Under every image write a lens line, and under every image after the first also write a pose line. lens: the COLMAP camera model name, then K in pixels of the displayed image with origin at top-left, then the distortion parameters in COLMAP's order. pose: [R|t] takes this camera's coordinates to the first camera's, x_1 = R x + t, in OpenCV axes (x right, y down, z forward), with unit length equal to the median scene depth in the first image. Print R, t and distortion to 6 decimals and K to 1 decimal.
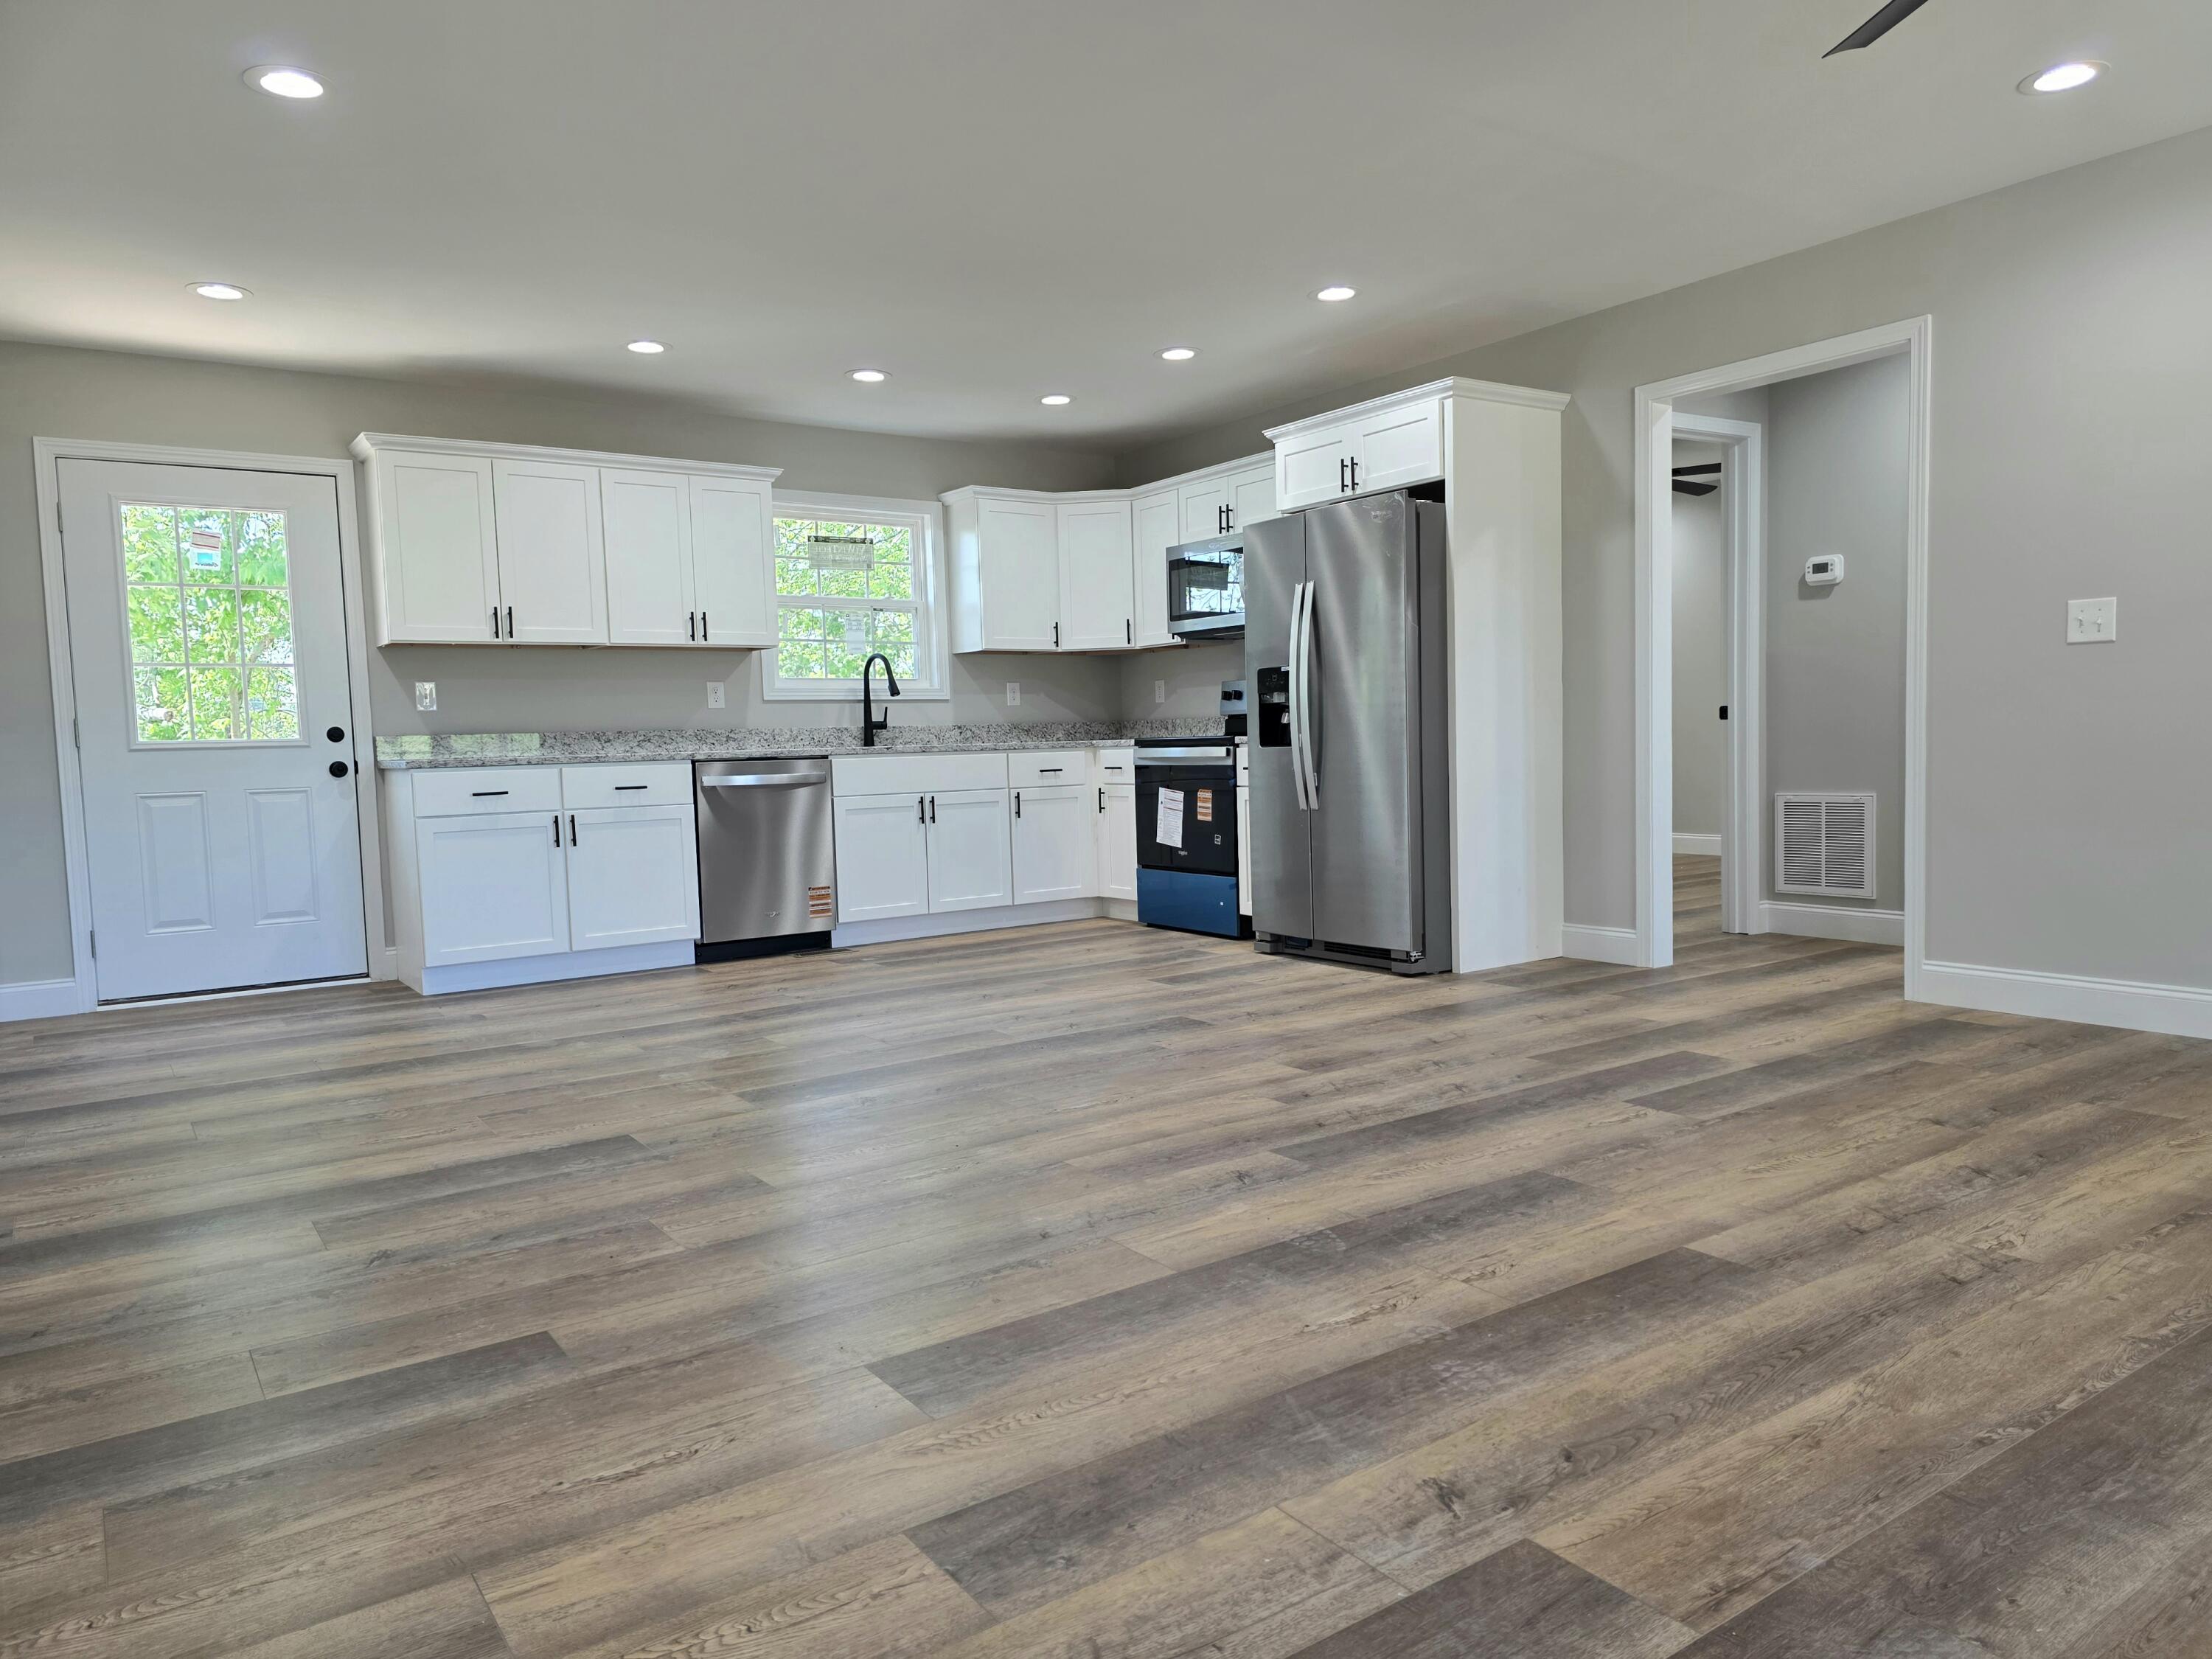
lens RADIAL K [[1496.8, 0, 1079.9], [0, 1496.8, 835.1], [0, 0, 1]] dist [-0.002009, -0.001647]
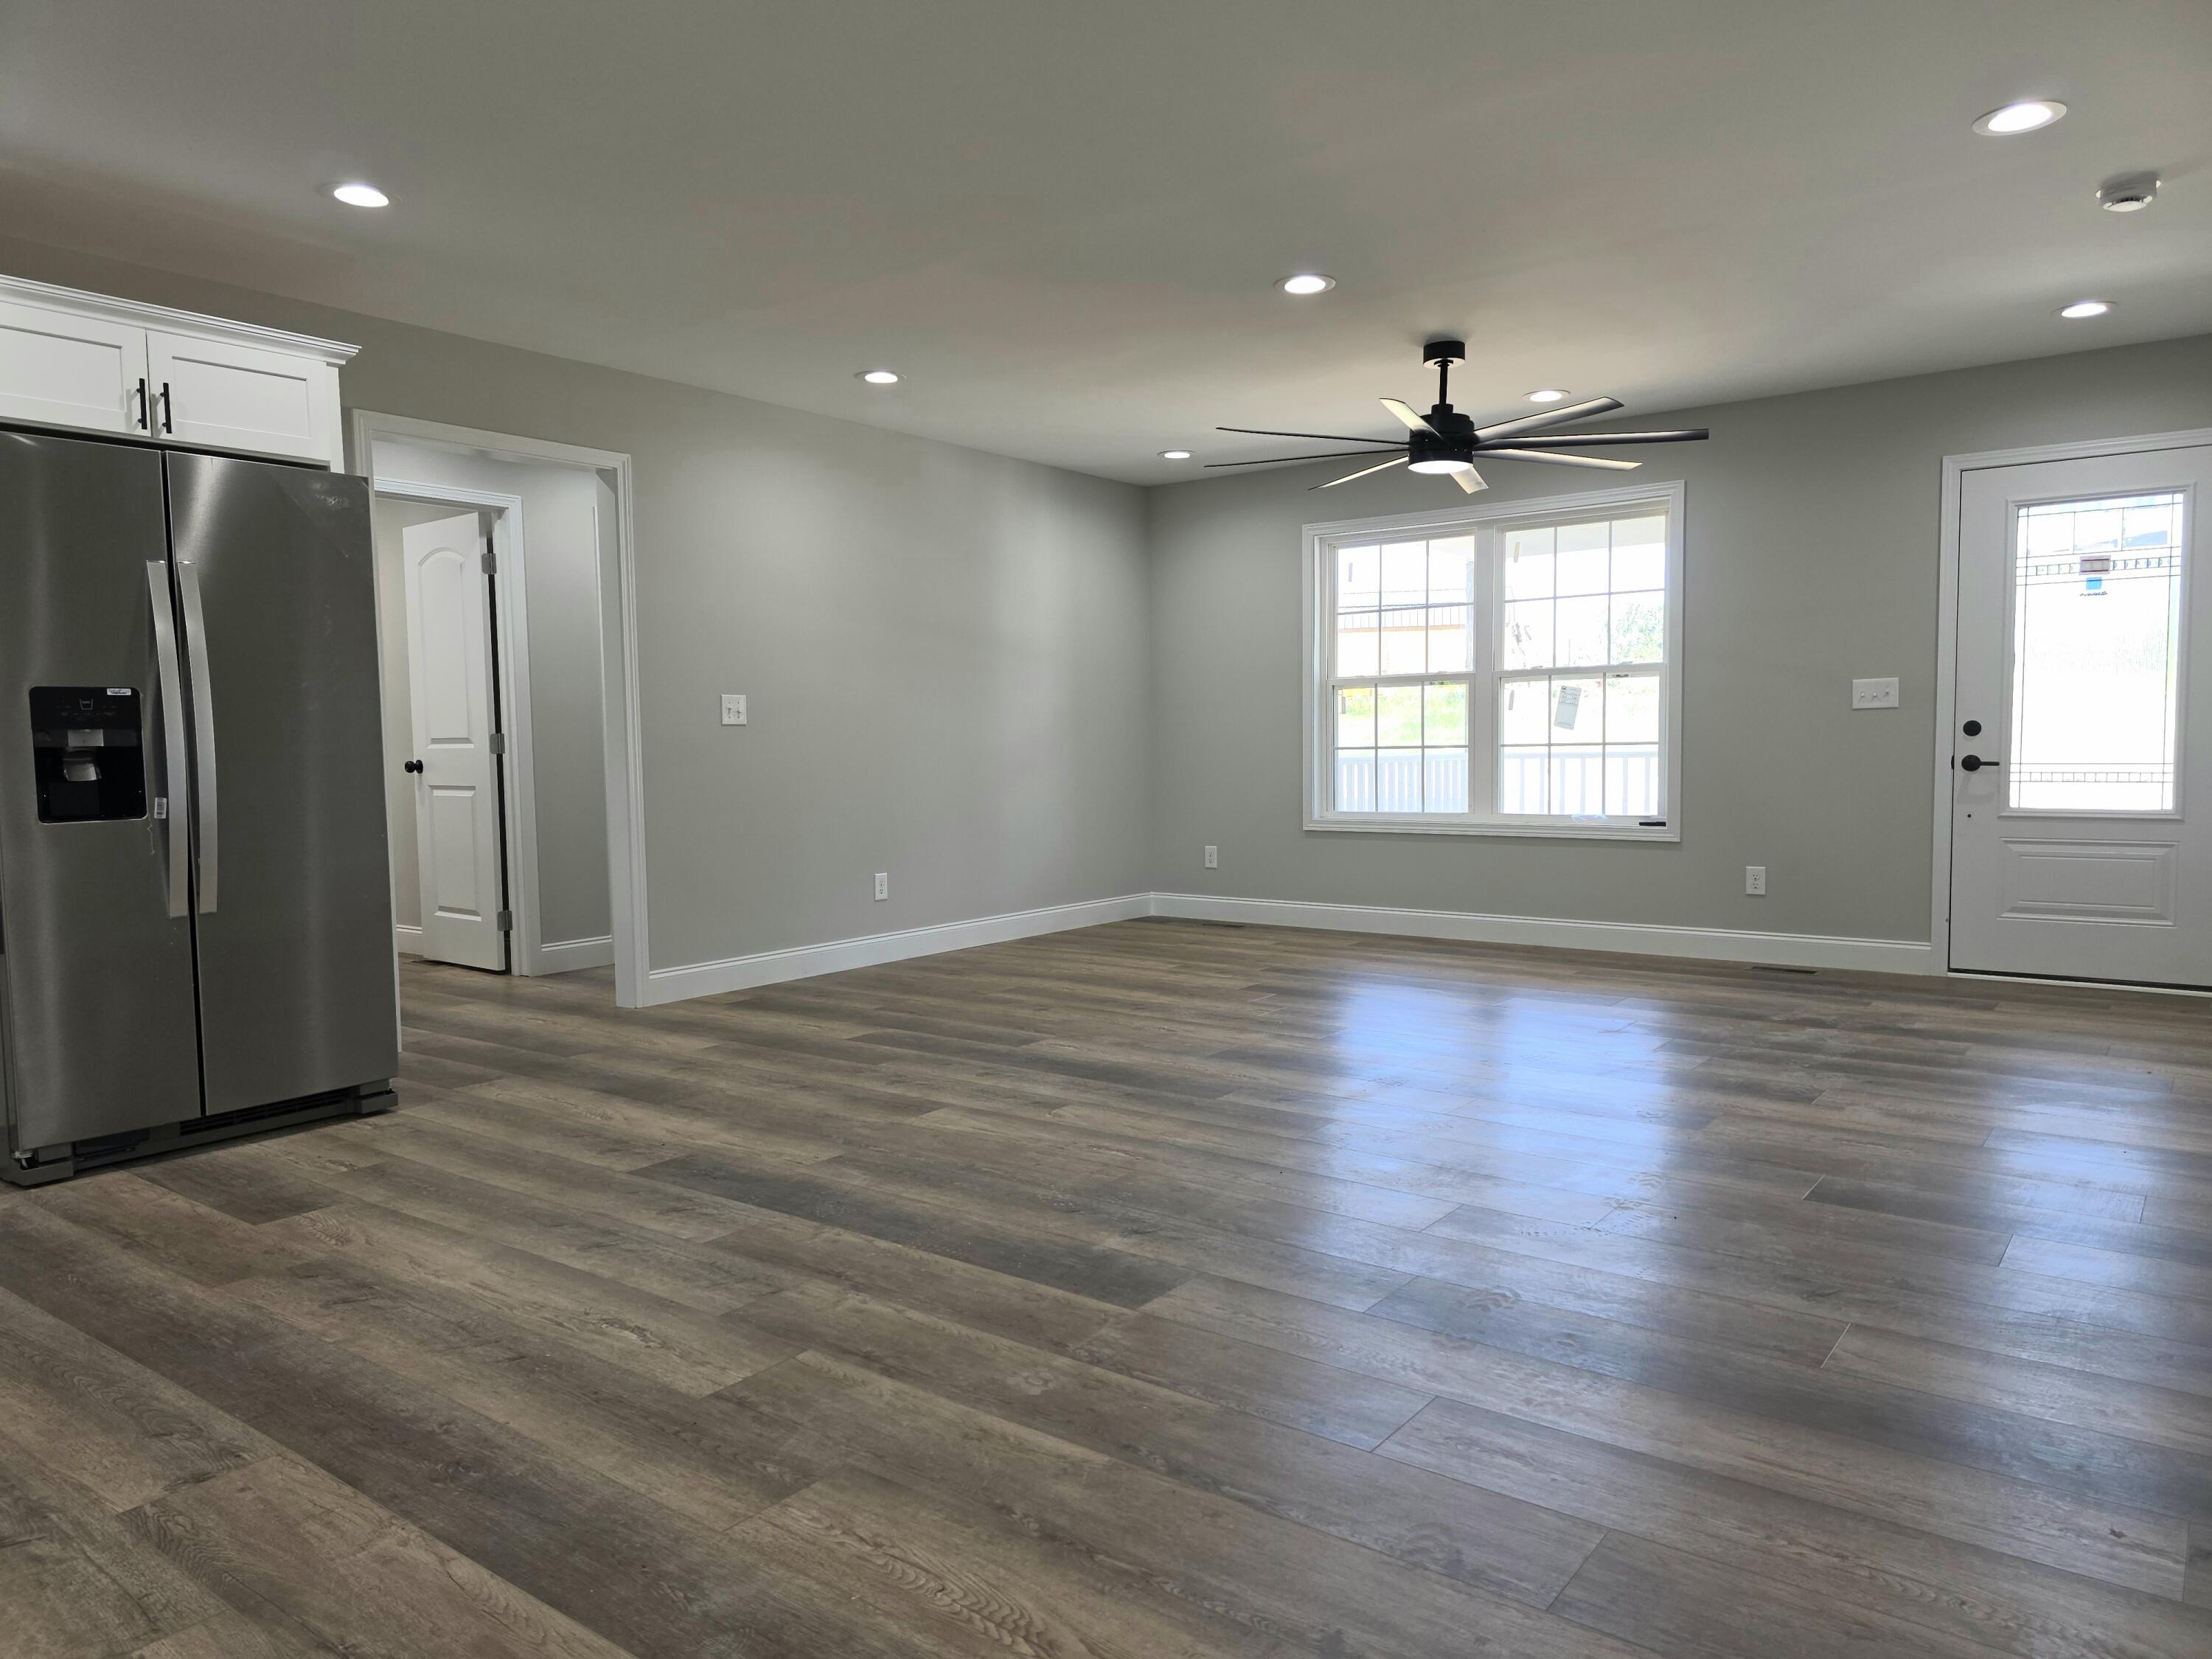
lens RADIAL K [[1496.8, 0, 1079.9], [0, 1496.8, 835.1], [0, 0, 1]] dist [-0.002009, -0.001647]
pose [[-0.298031, -0.036237, 0.953868, -0.985930], [0.093156, 0.993405, 0.066845, -0.106398], [-0.950000, 0.108781, -0.292689, 1.347863]]
